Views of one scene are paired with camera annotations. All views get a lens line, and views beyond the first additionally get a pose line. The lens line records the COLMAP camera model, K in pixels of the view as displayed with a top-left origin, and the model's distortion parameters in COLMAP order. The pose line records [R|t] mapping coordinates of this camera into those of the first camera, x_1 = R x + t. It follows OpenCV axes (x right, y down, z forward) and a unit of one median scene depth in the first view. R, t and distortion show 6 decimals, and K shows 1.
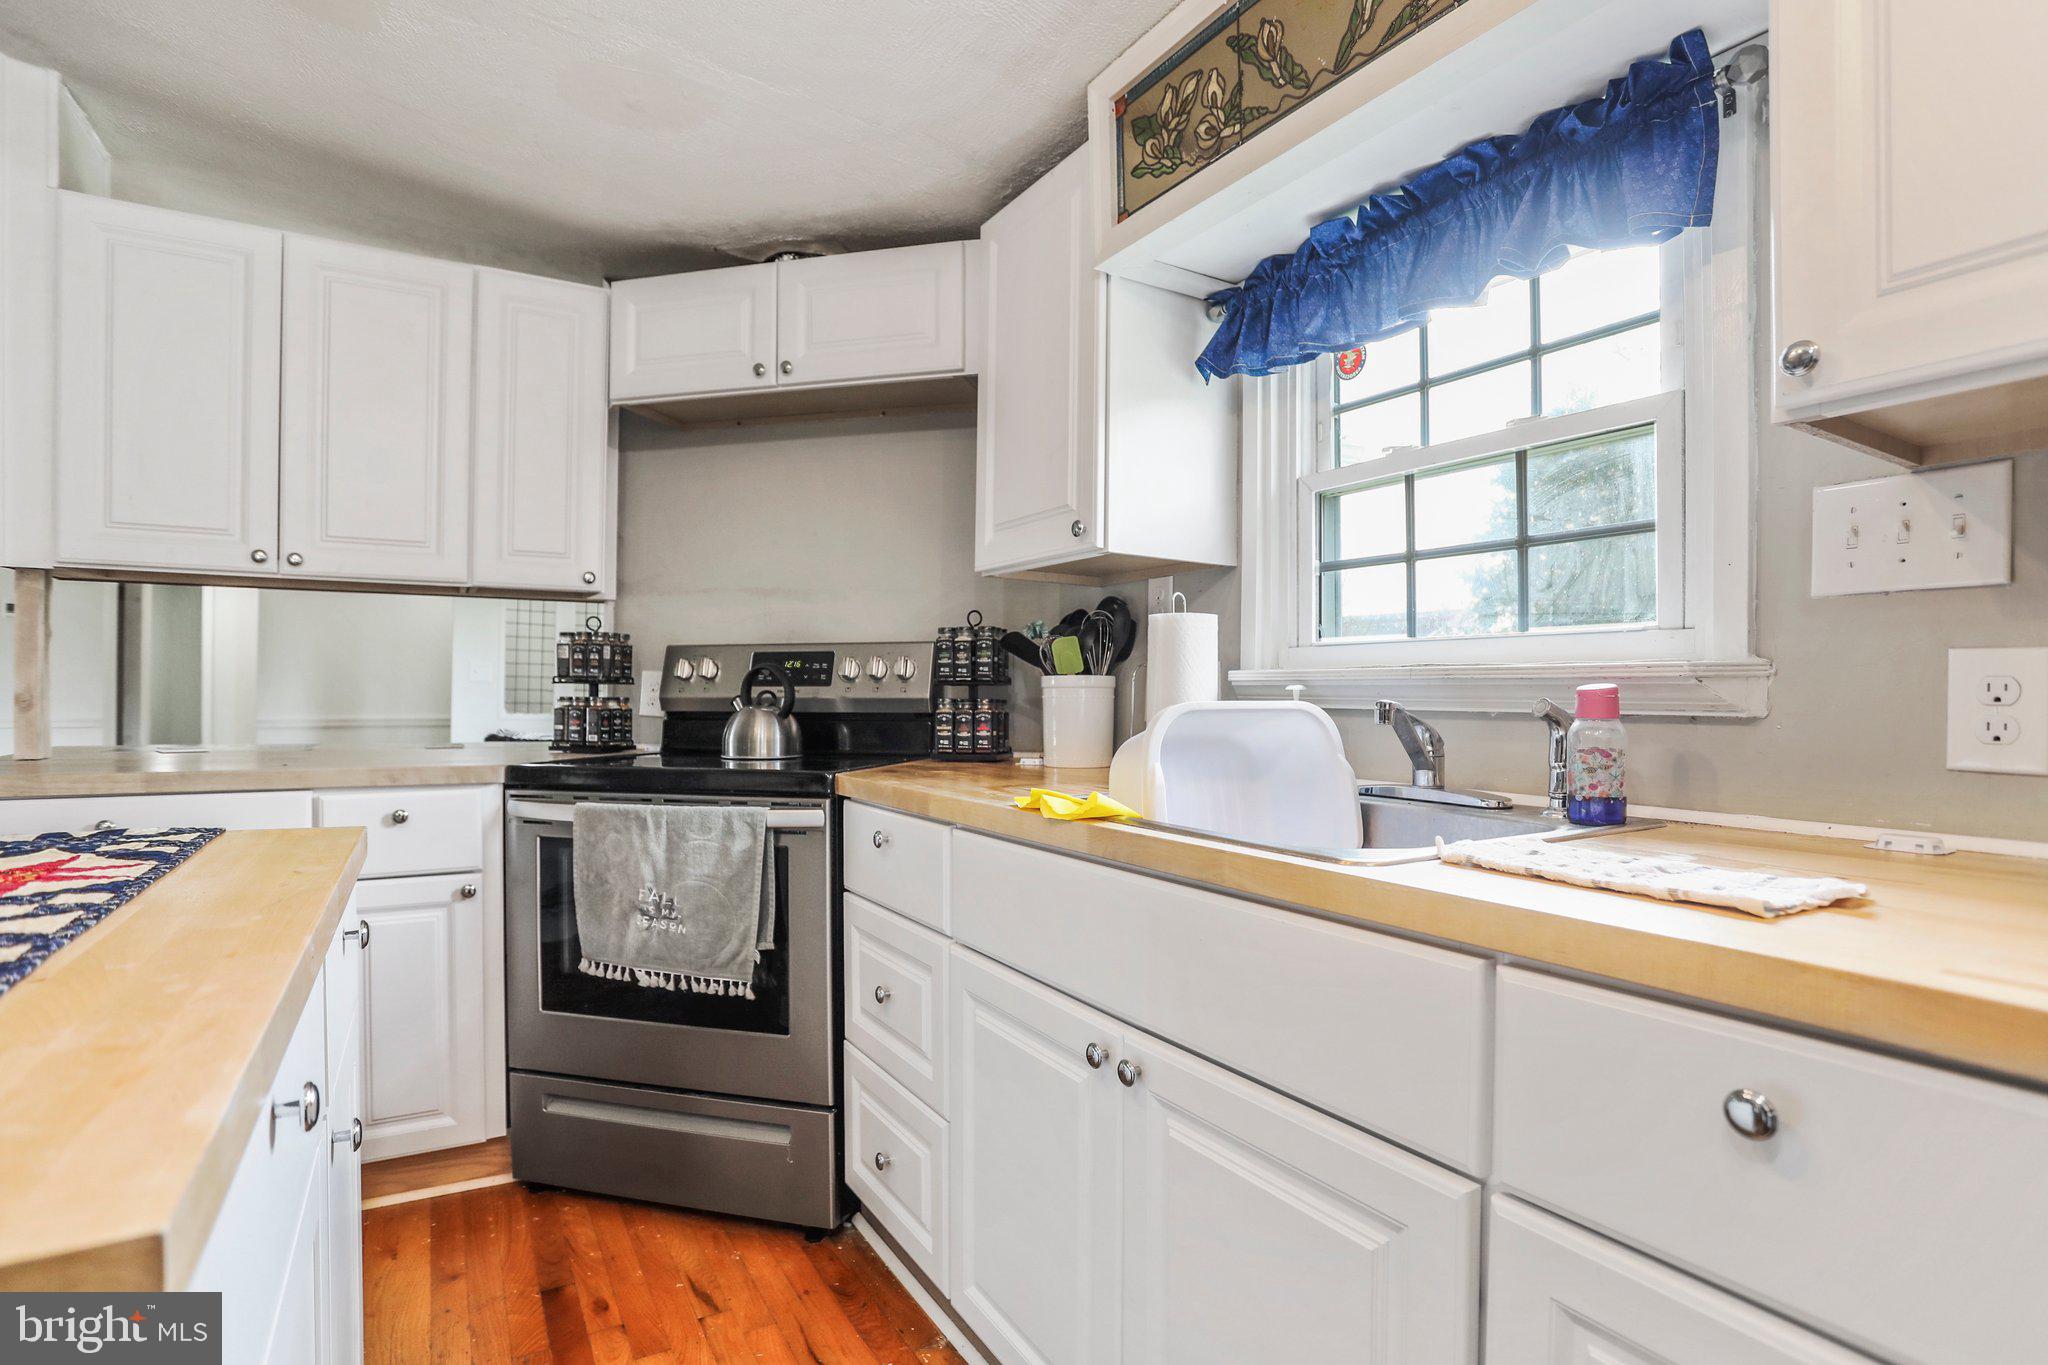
lens RADIAL K [[998.4, 0, 1019.9], [0, 998.4, 700.3], [0, 0, 1]] dist [-0.017728, 0.002423]
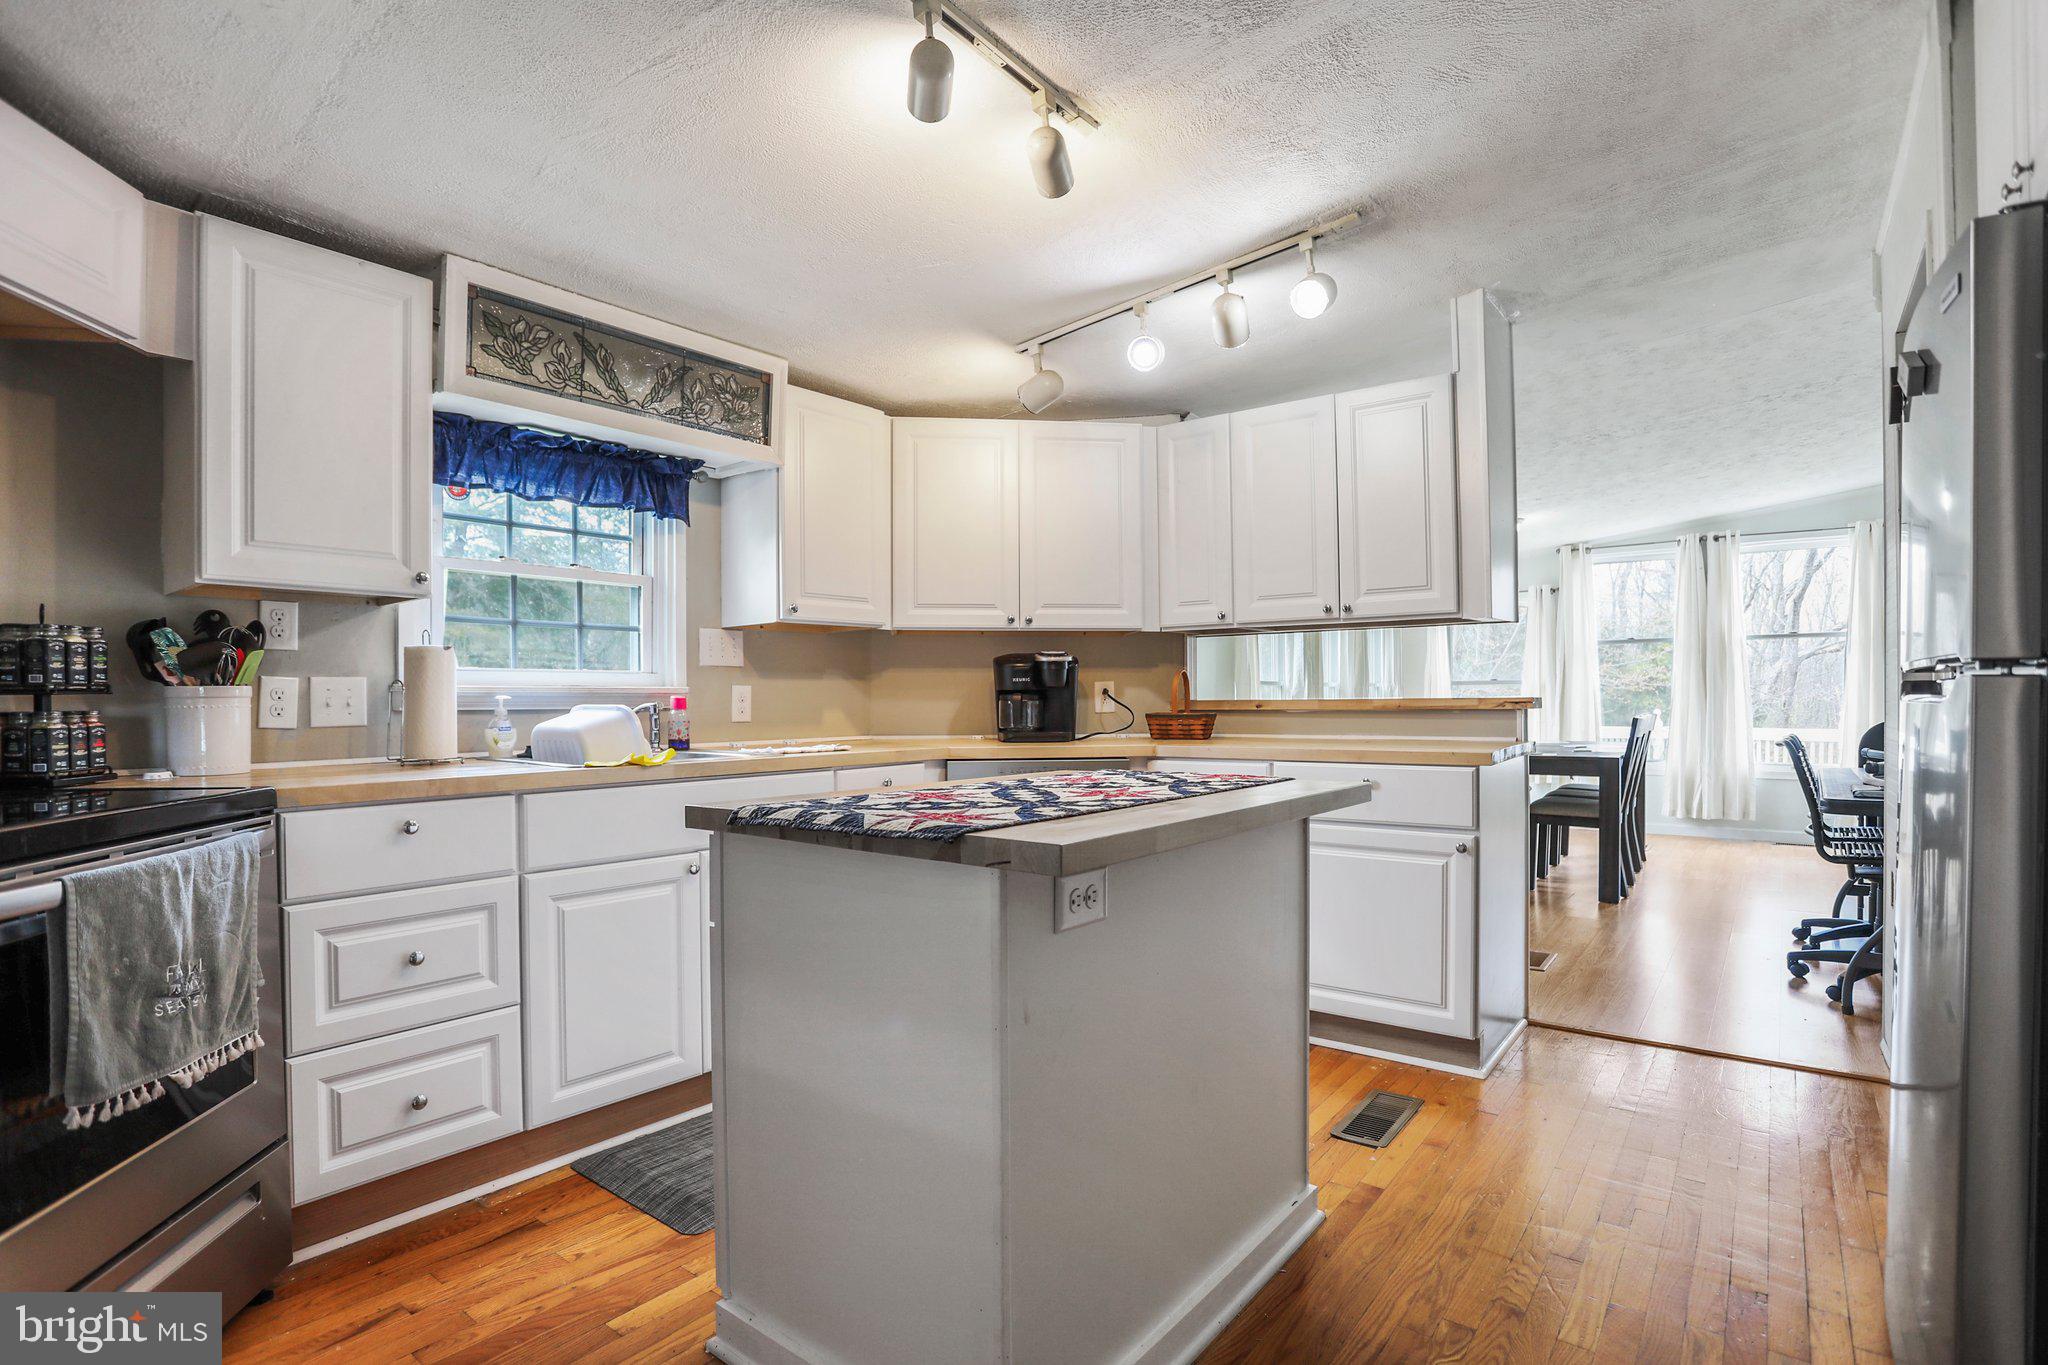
lens RADIAL K [[998.4, 0, 1026.4], [0, 998.4, 689.0], [0, 0, 1]] dist [-0.017728, 0.002423]
pose [[-0.338725, -0.005873, 0.940867, -1.265014], [-0.003803, 0.999981, 0.004873, -0.031019], [-0.940878, -0.001928, -0.338741, 0.609869]]
